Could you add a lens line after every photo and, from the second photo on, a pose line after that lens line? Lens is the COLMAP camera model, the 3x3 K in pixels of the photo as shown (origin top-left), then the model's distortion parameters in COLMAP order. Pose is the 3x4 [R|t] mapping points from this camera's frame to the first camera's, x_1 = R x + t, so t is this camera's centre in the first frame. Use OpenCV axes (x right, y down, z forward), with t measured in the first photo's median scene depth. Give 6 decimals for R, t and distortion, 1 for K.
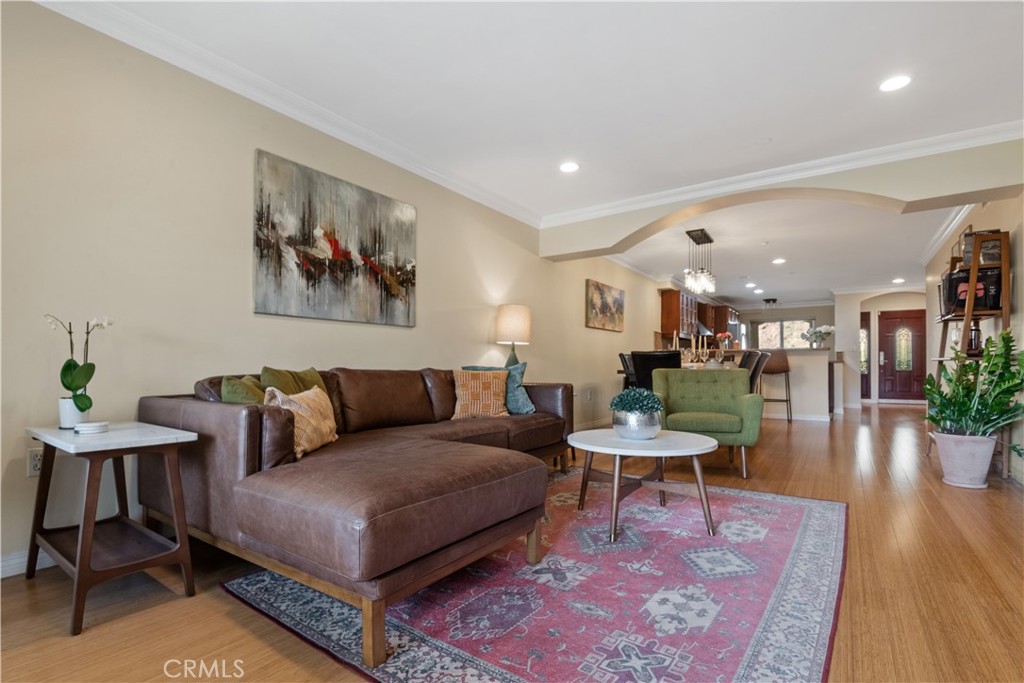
lens RADIAL K [[480.8, 0, 497.1], [0, 480.8, 355.1], [0, 0, 1]] dist [0.009746, -0.001586]
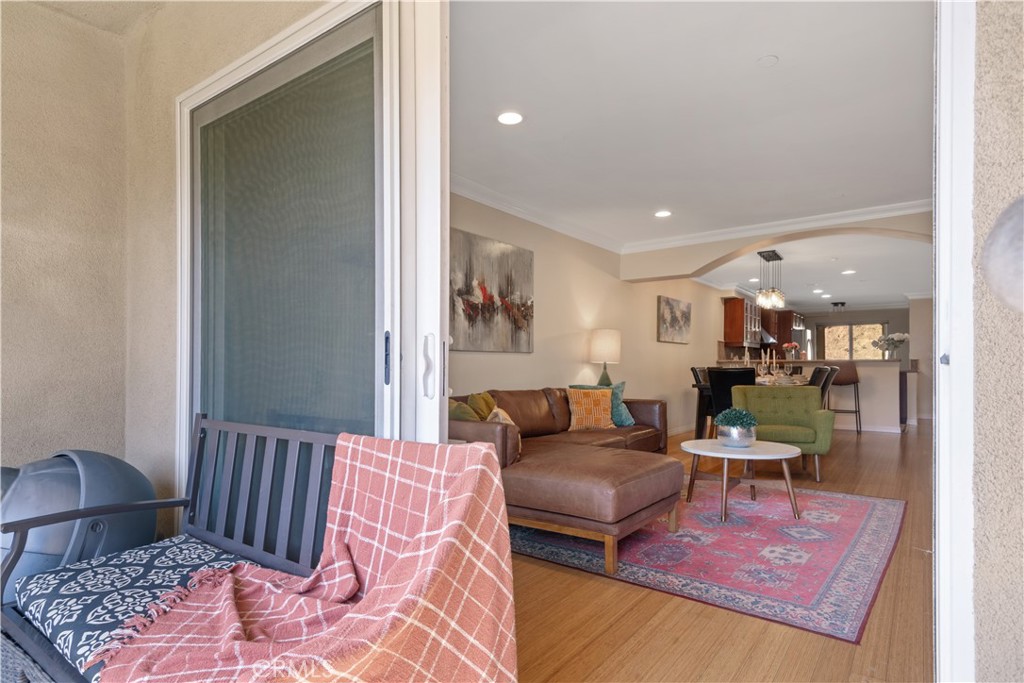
lens RADIAL K [[556.4, 0, 499.5], [0, 556.4, 358.7], [0, 0, 1]] dist [0.048300, 0.000059]
pose [[0.999769, -0.001537, -0.021440, -0.239303], [0.001770, 0.999939, 0.010868, -0.062297], [0.021422, -0.010903, 0.999711, -0.402646]]
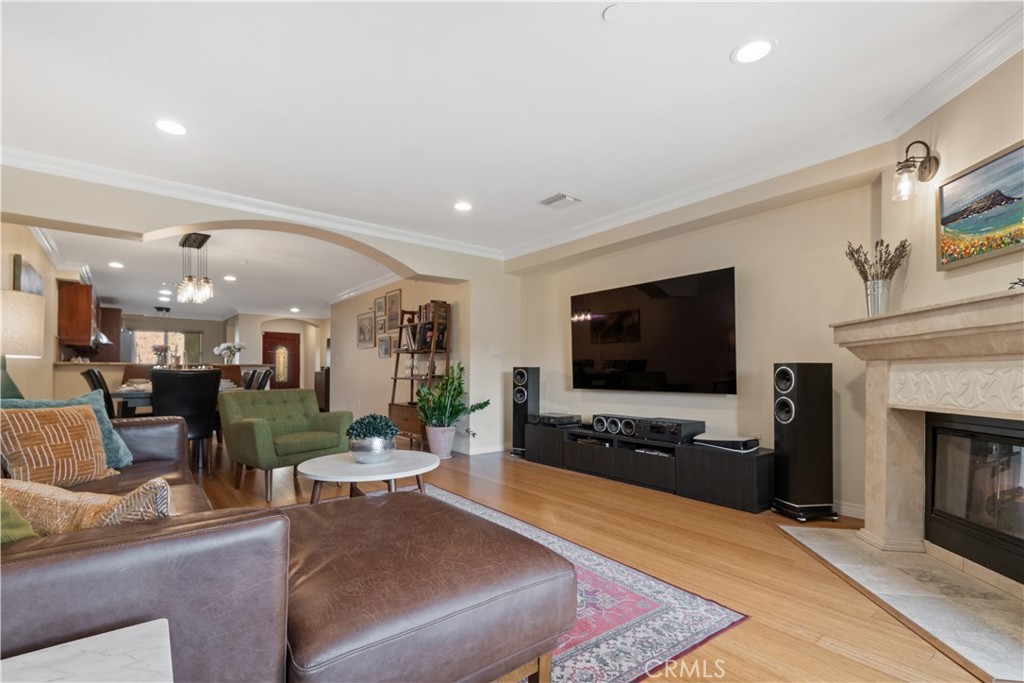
lens RADIAL K [[480.8, 0, 510.4], [0, 480.8, 370.2], [0, 0, 1]] dist [0.009746, -0.001586]
pose [[0.278340, 0.006517, 0.960460, -0.469797], [-0.020972, 0.999780, -0.000706, -0.025485], [-0.960253, -0.019946, 0.278416, 0.306009]]
